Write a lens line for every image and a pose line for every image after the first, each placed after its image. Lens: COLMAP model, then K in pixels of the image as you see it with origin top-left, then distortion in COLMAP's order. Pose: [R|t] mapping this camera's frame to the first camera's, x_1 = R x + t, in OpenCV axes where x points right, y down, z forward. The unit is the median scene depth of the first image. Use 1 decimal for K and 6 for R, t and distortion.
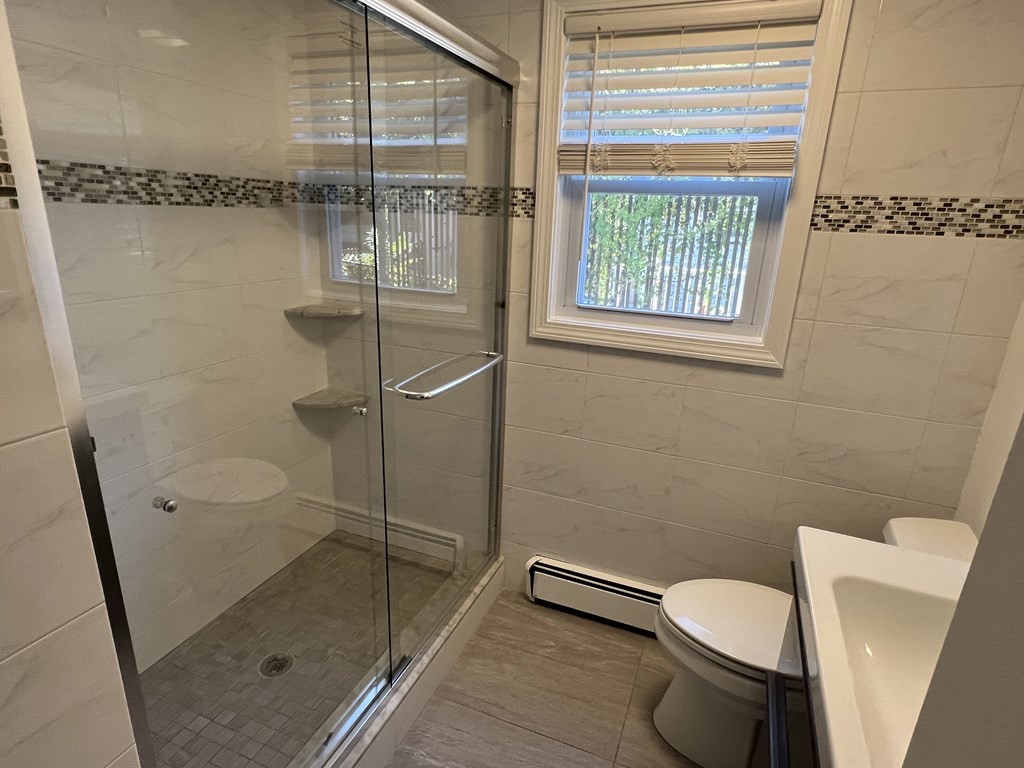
lens RADIAL K [[561.4, 0, 512.0], [0, 561.4, 384.0], [0, 0, 1]] dist [-0.002490, 0.001021]
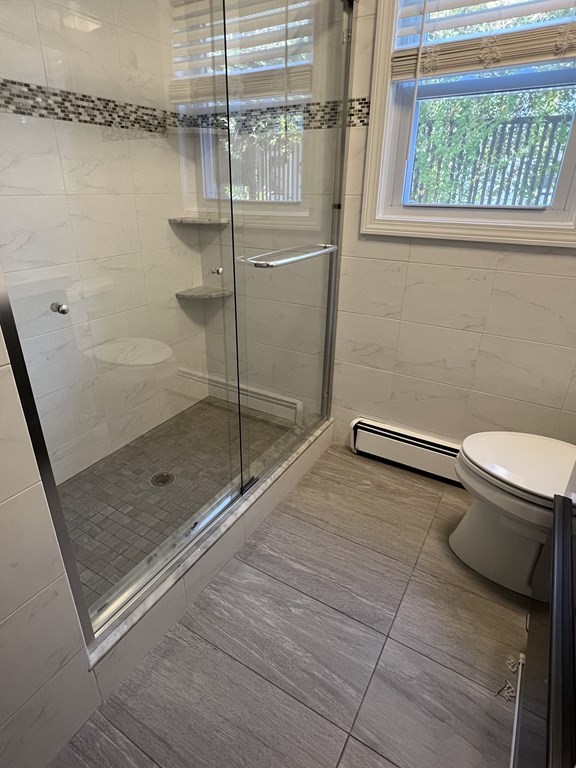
lens RADIAL K [[421.0, 0, 284.5], [0, 421.0, 372.2], [0, 0, 1]] dist [-0.002490, 0.001021]
pose [[0.987613, 0.037210, -0.152437, 0.019594], [-0.021510, 0.994410, 0.103377, 0.126052], [0.155431, -0.098817, 0.982892, 0.062793]]
